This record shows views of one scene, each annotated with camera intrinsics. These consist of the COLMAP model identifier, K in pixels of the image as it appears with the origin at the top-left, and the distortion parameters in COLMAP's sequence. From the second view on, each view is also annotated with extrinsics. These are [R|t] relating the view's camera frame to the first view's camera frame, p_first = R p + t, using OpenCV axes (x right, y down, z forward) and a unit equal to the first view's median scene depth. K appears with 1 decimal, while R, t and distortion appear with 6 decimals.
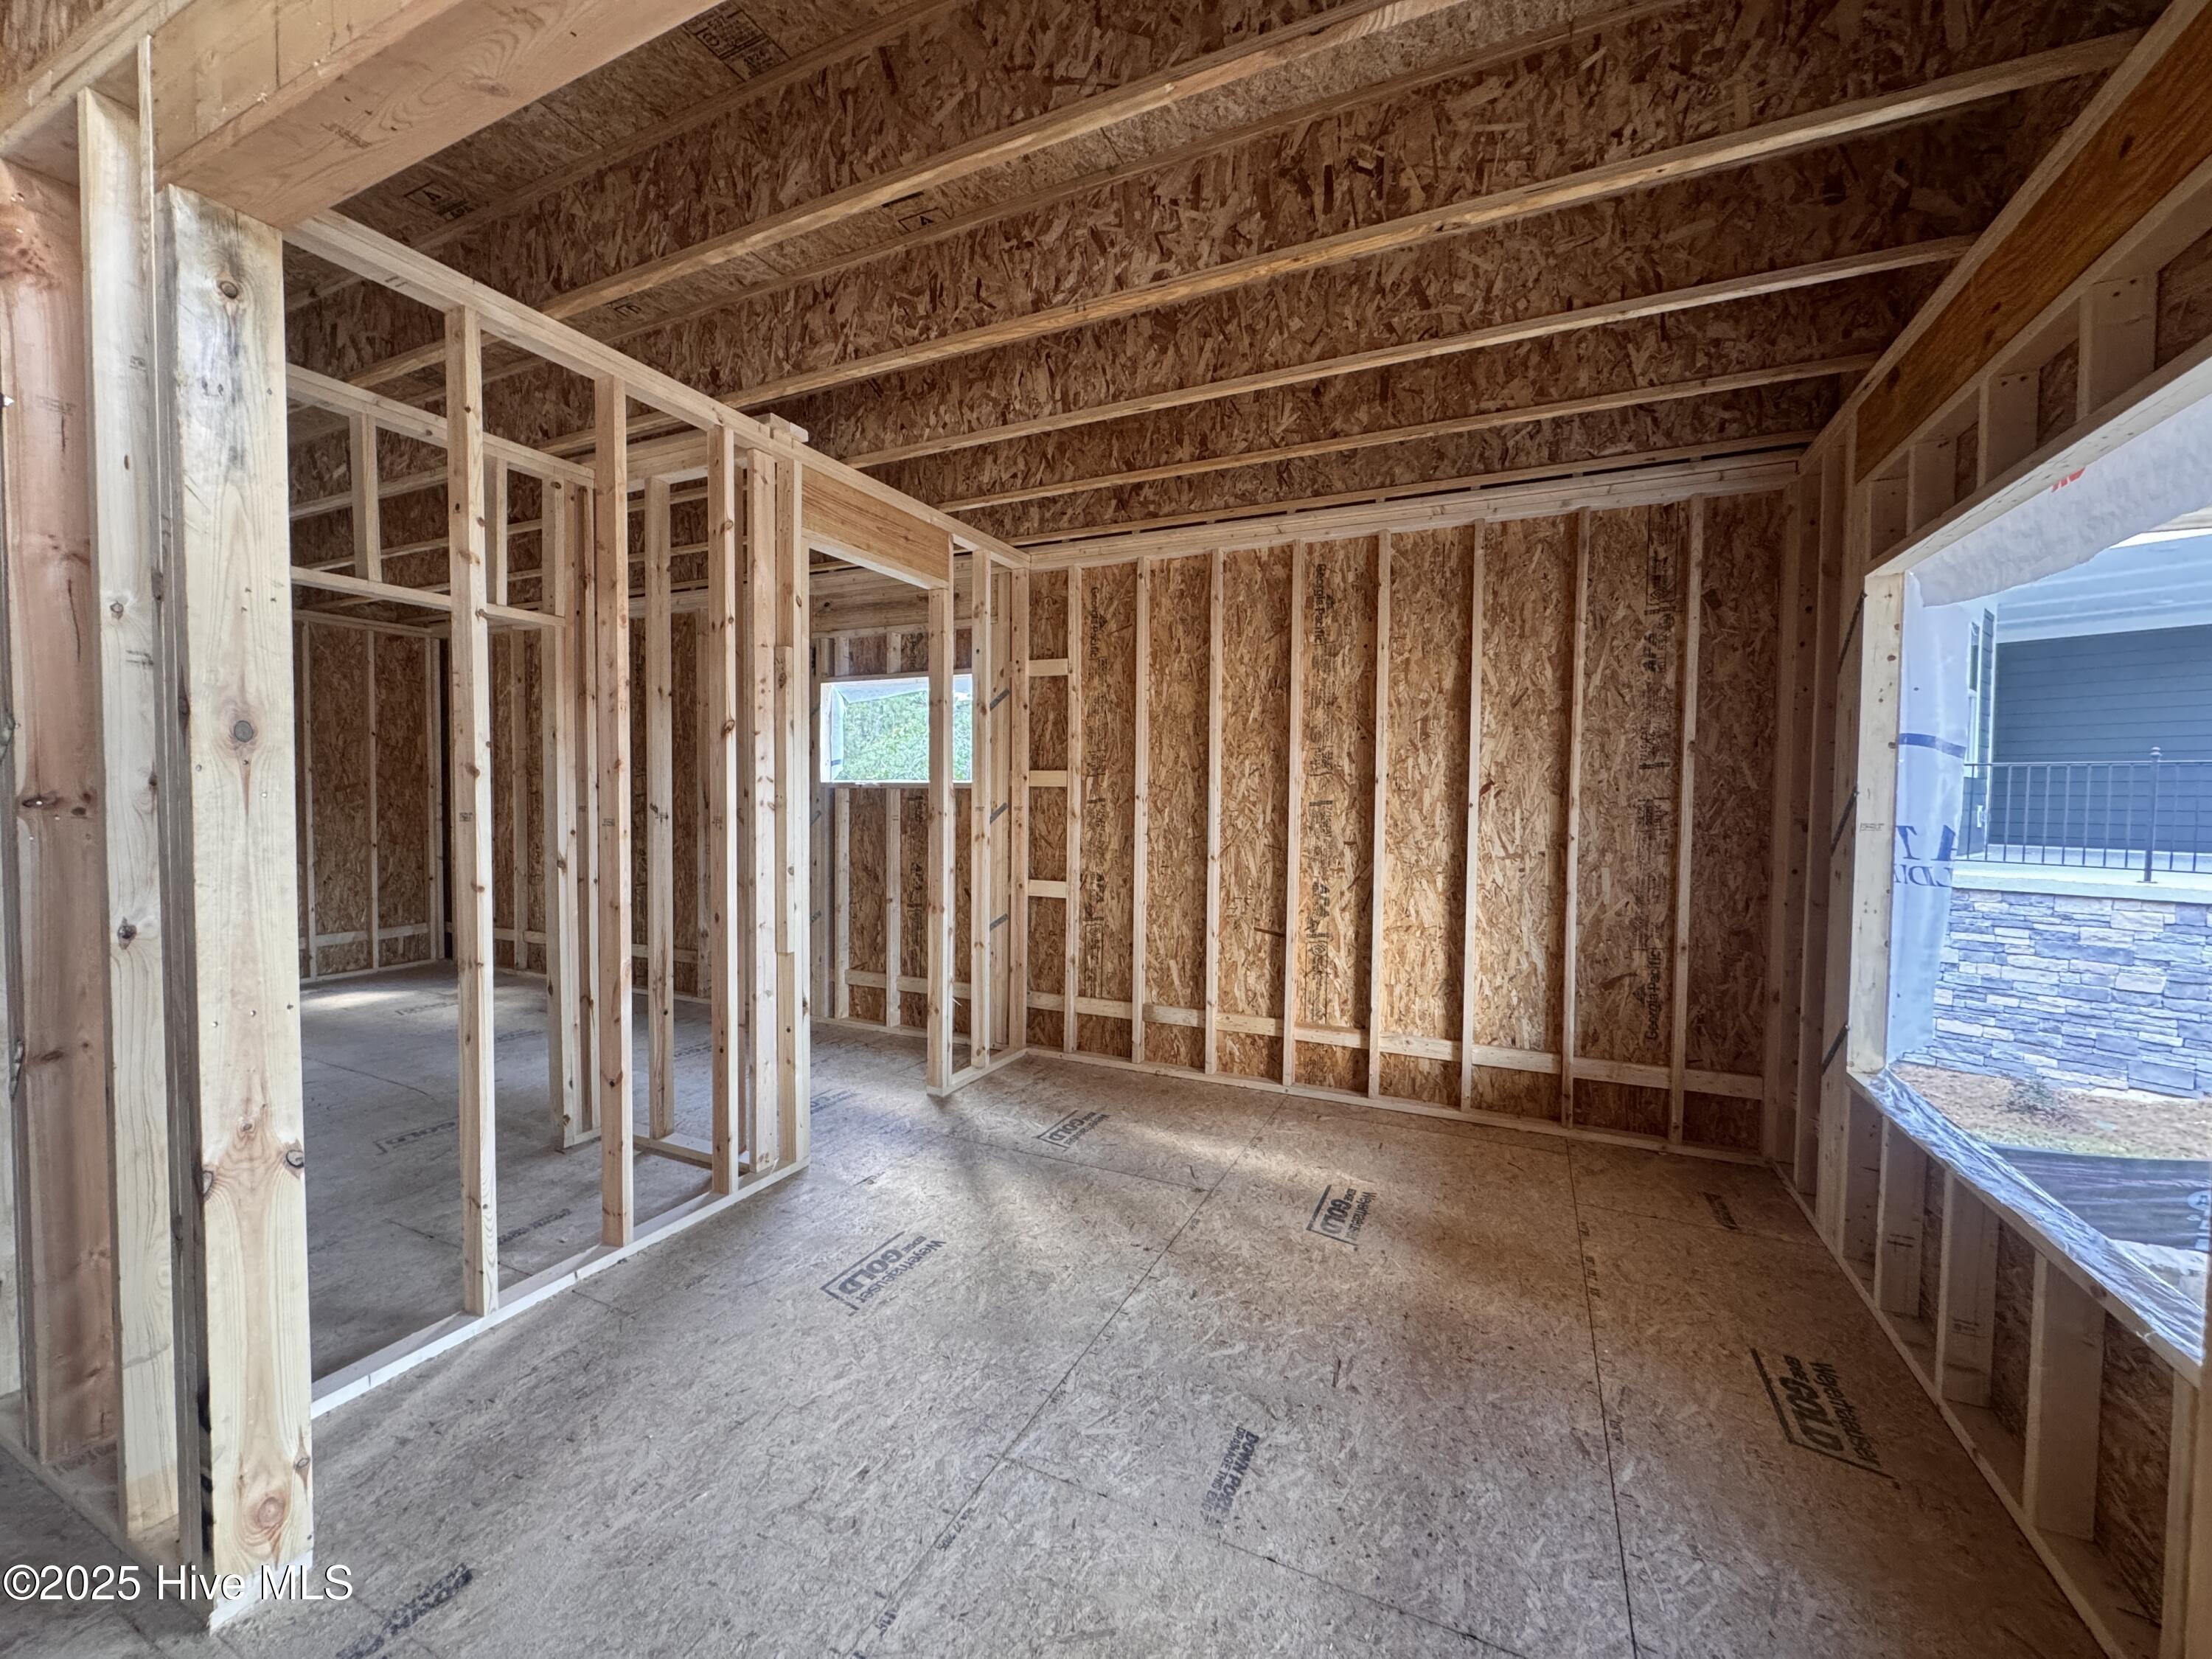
lens RADIAL K [[880.5, 0, 1108.0], [0, 880.5, 826.9], [0, 0, 1]] dist [-0.002891, 0.000493]
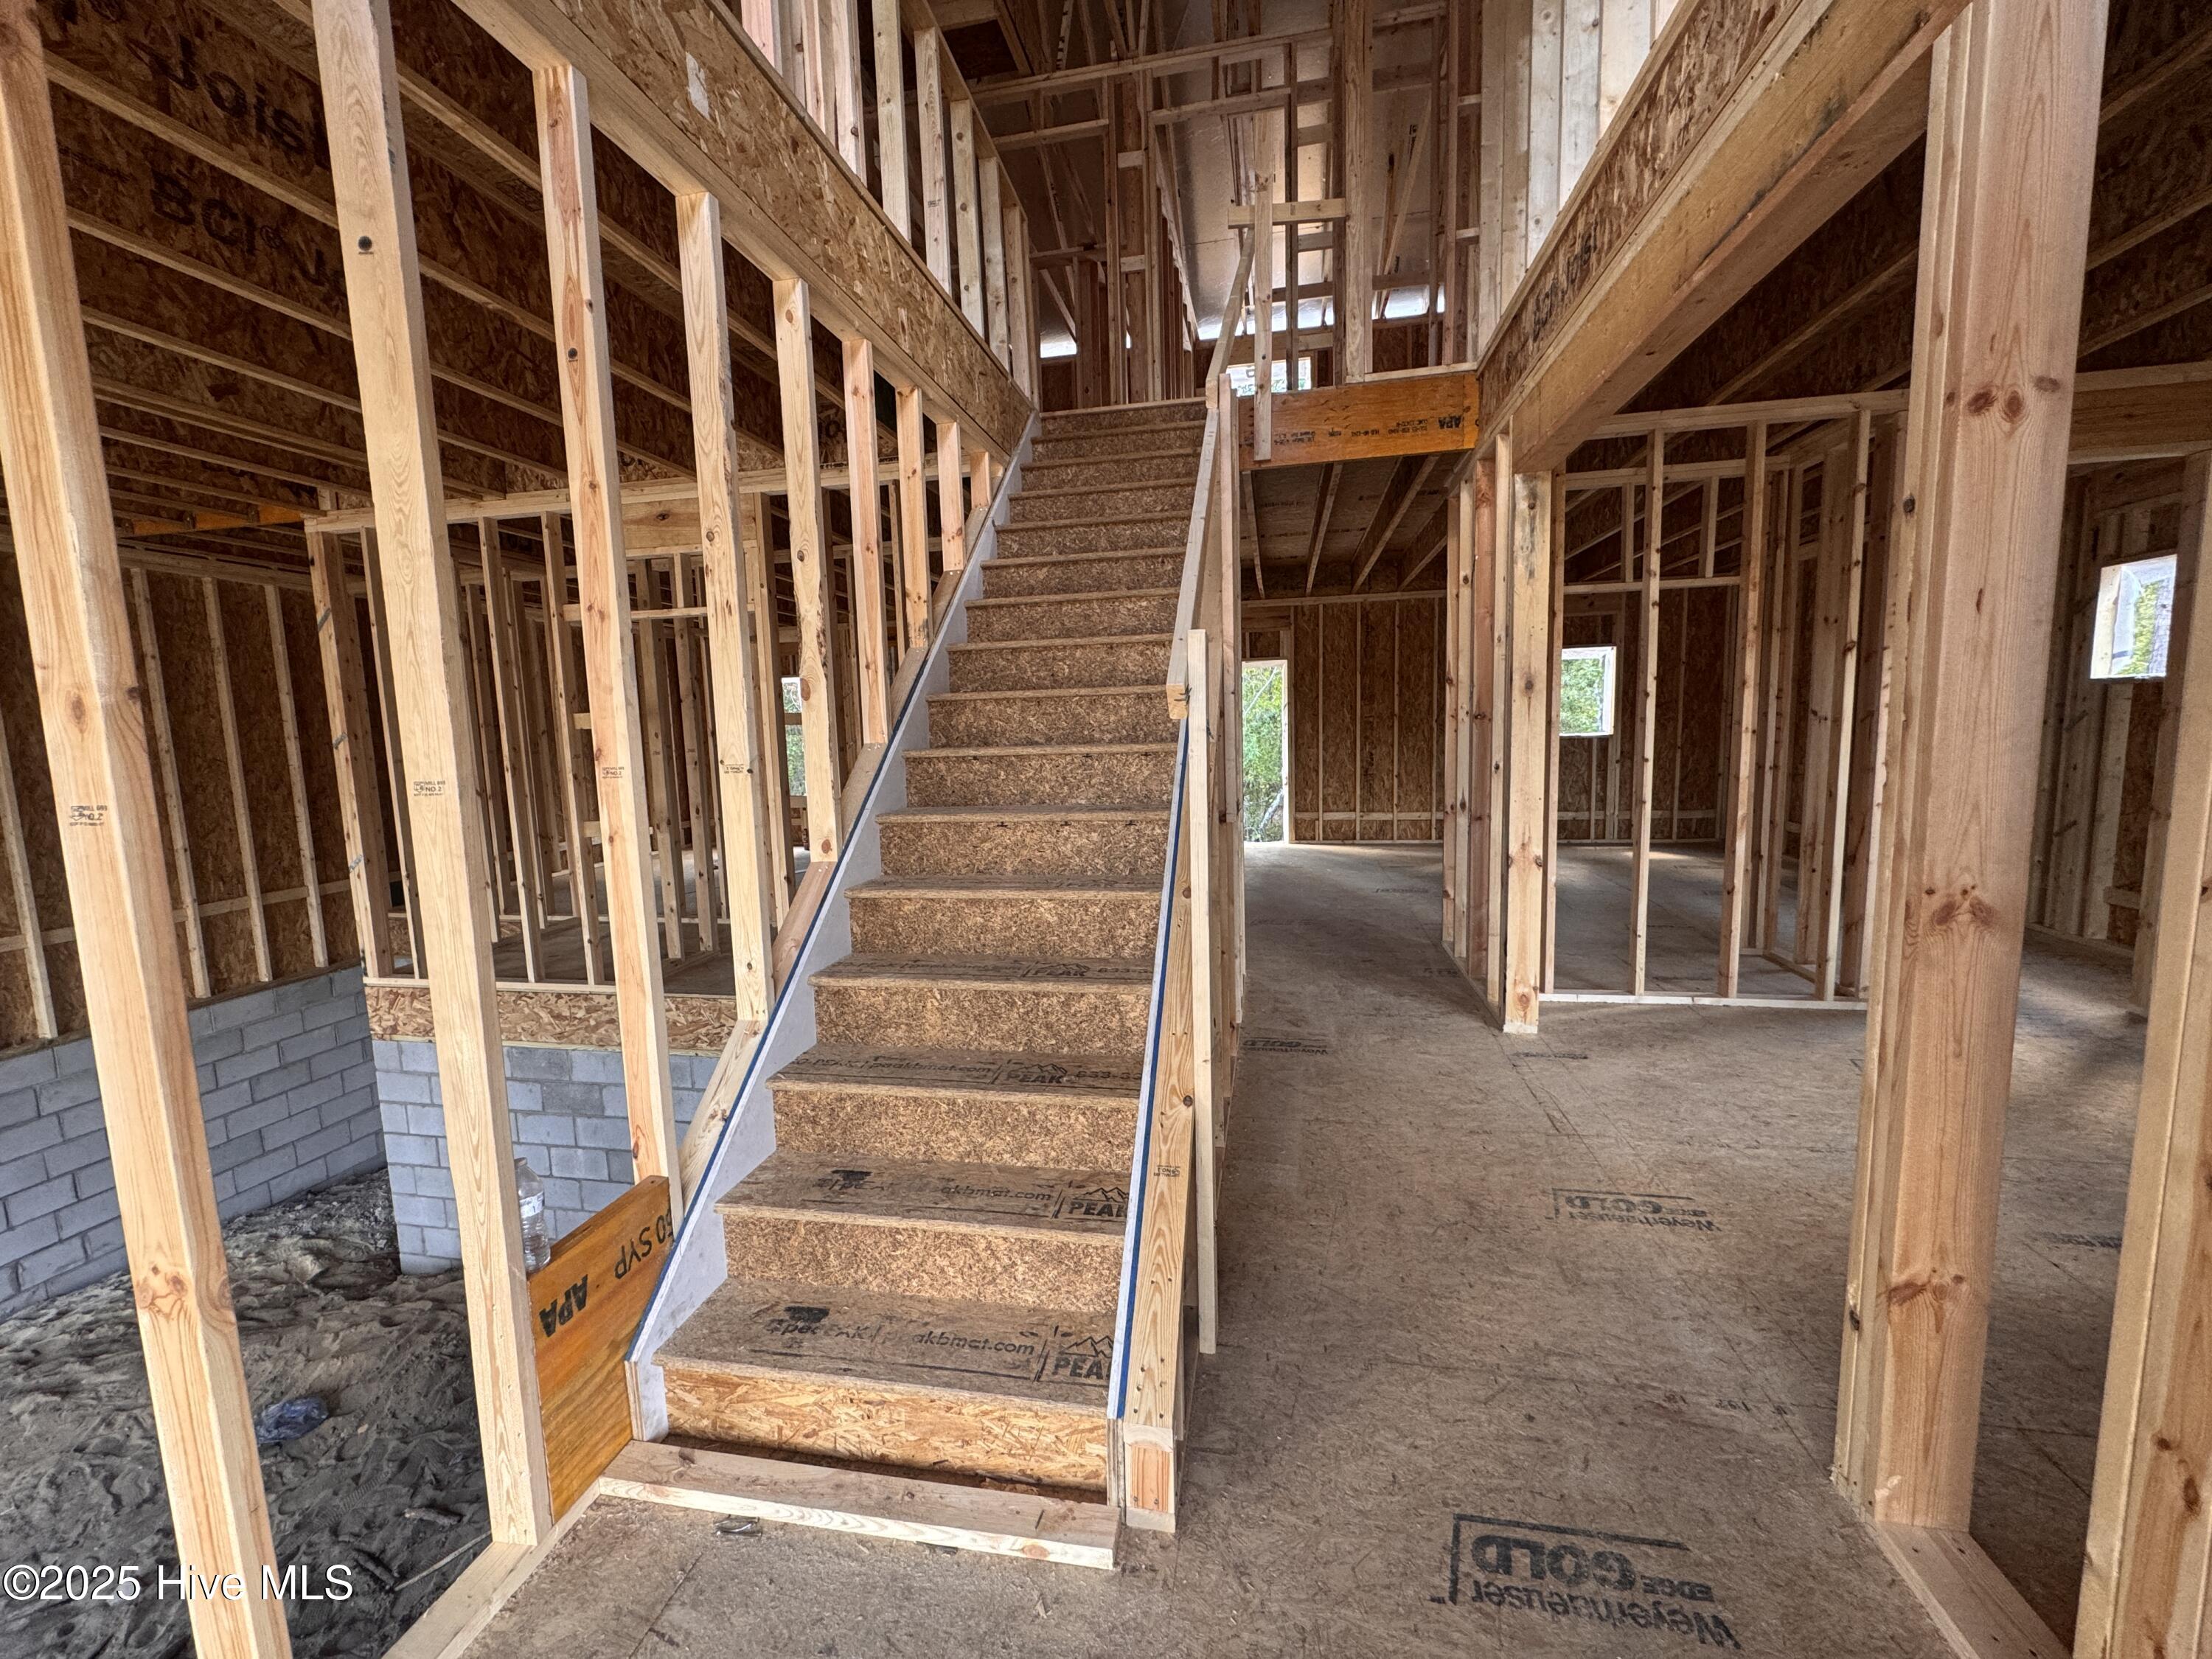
lens RADIAL K [[880.5, 0, 1100.9], [0, 880.5, 827.5], [0, 0, 1]] dist [-0.002891, 0.000493]
pose [[0.240419, 0.095421, -0.965968, 0.740255], [0.000146, 0.995153, 0.098341, 0.030045], [0.970669, -0.023785, 0.239240, -0.494939]]
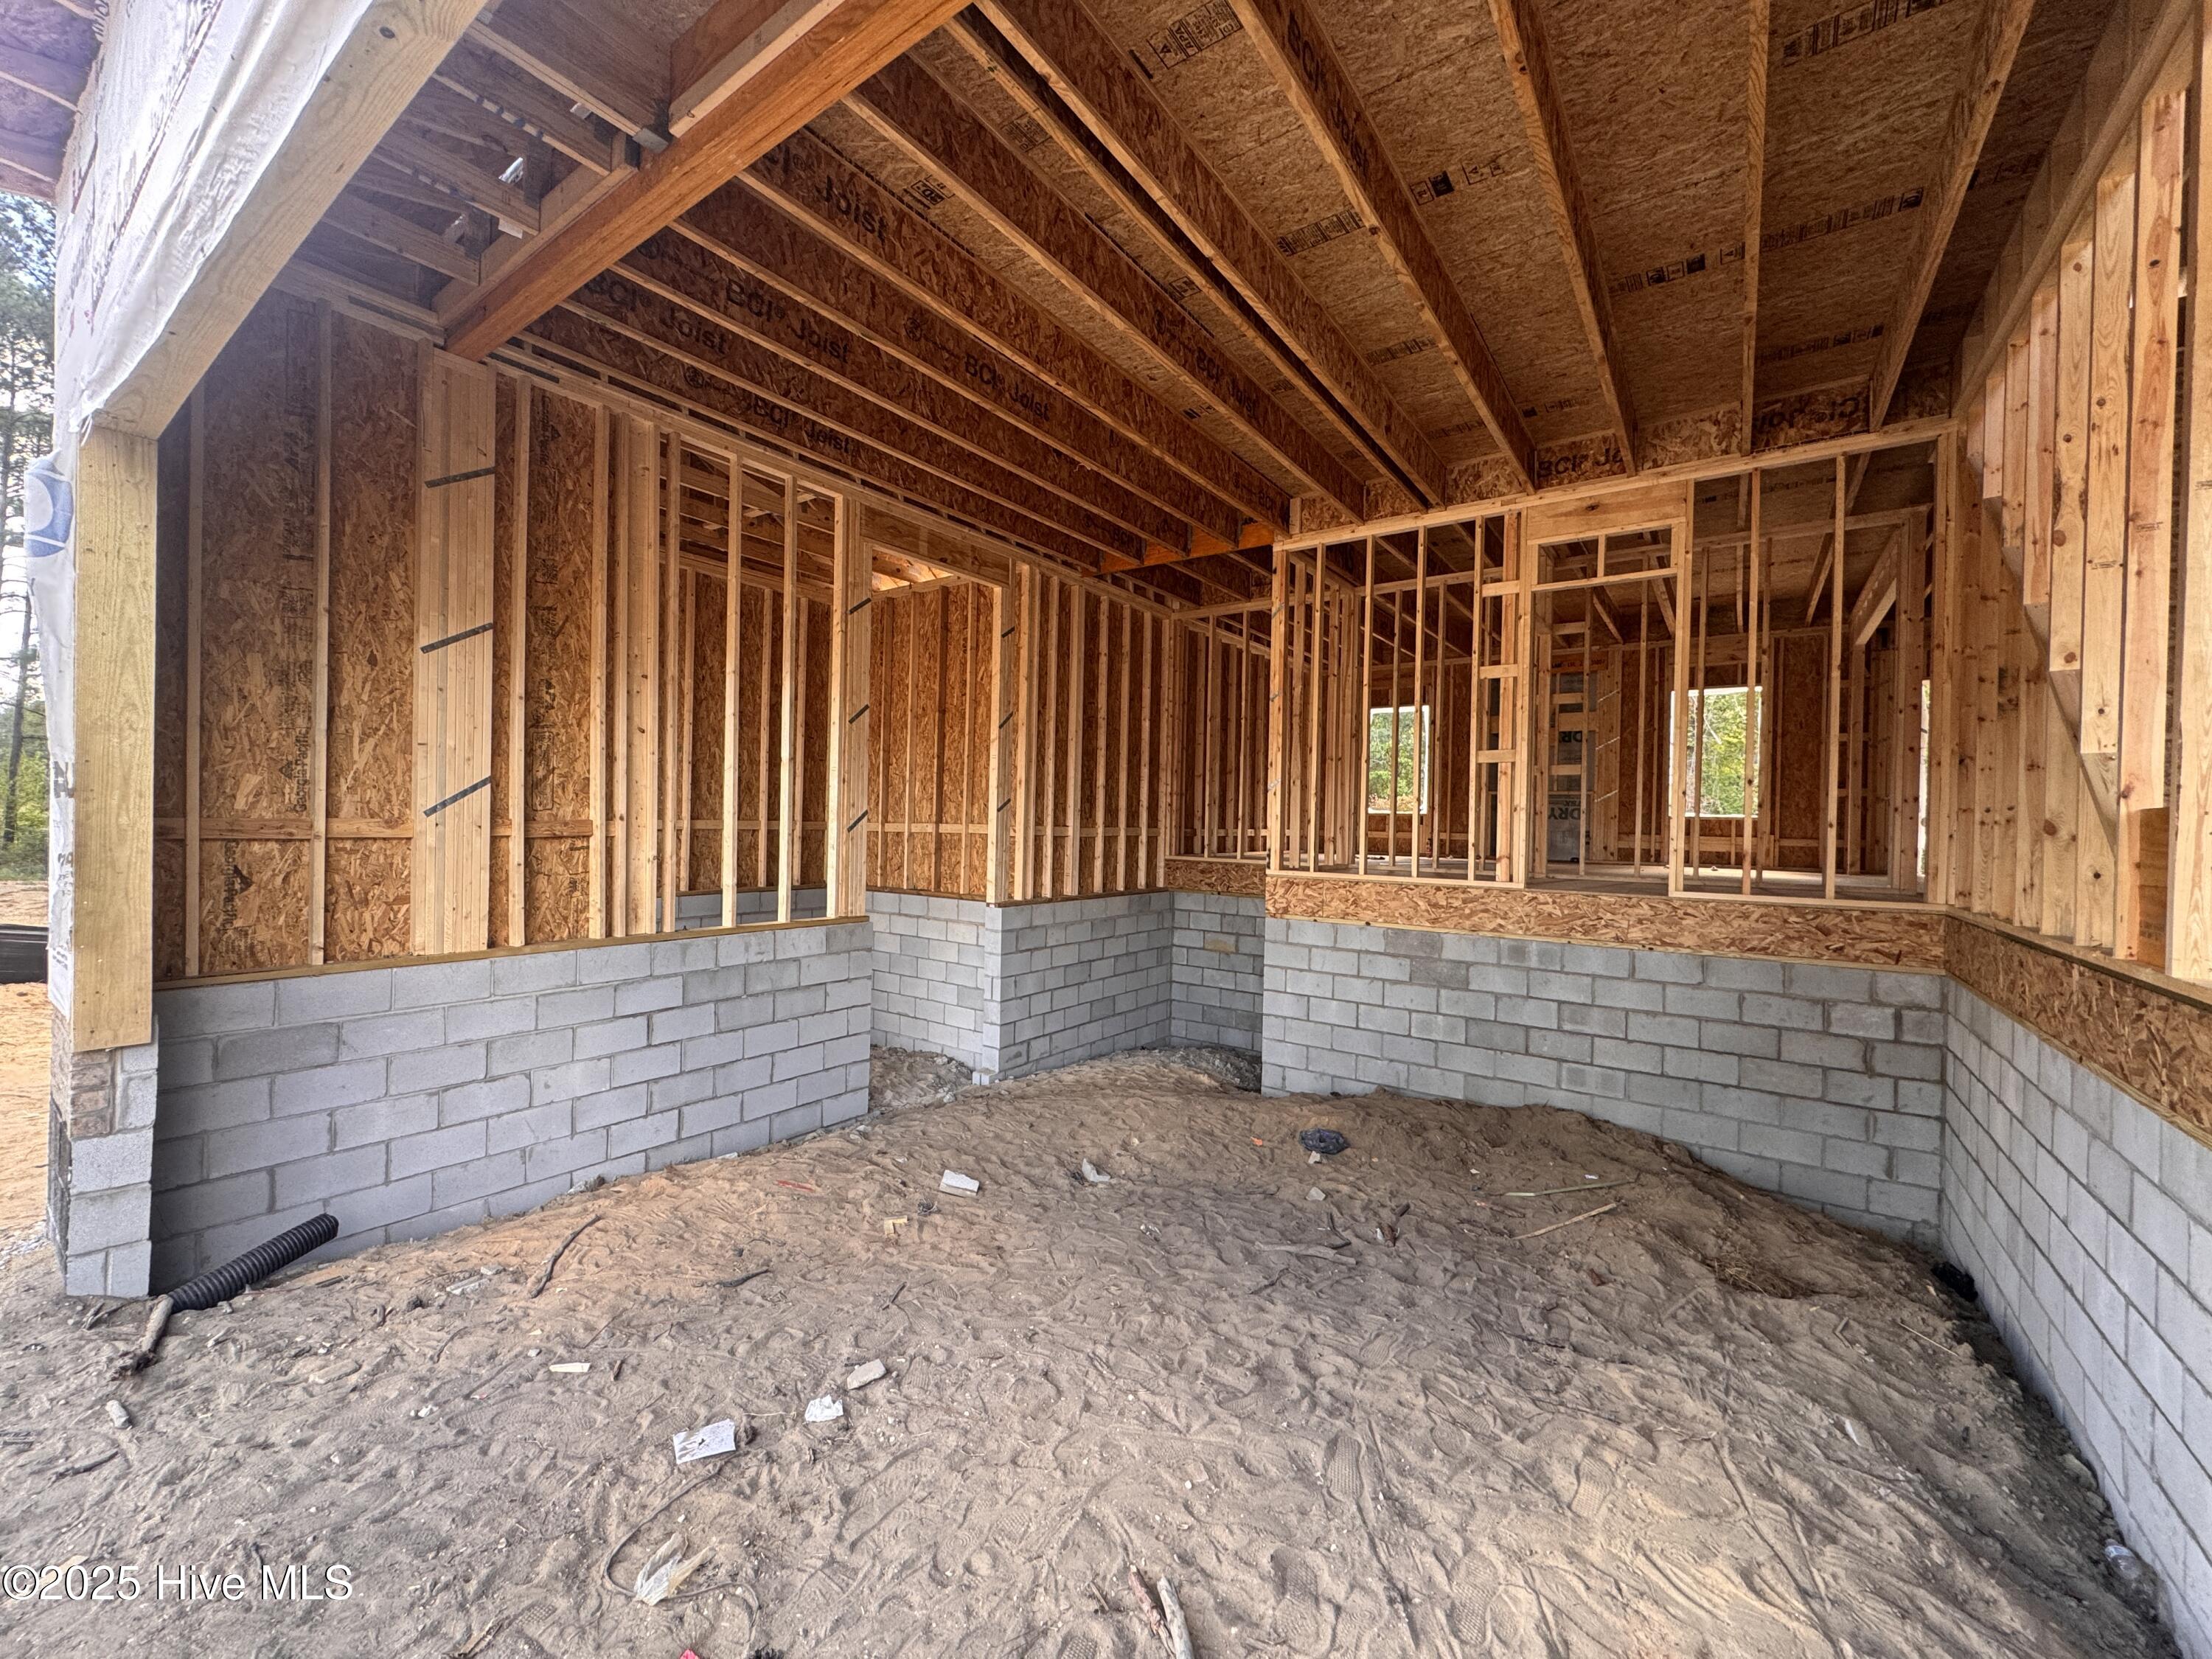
lens RADIAL K [[880.5, 0, 1105.7], [0, 880.5, 825.4], [0, 0, 1]] dist [-0.002891, 0.000493]
pose [[-0.182880, -0.009142, -0.983093, 1.257921], [-0.054546, 0.998511, 0.000861, 0.506876], [0.981621, 0.053781, -0.183107, -1.793384]]
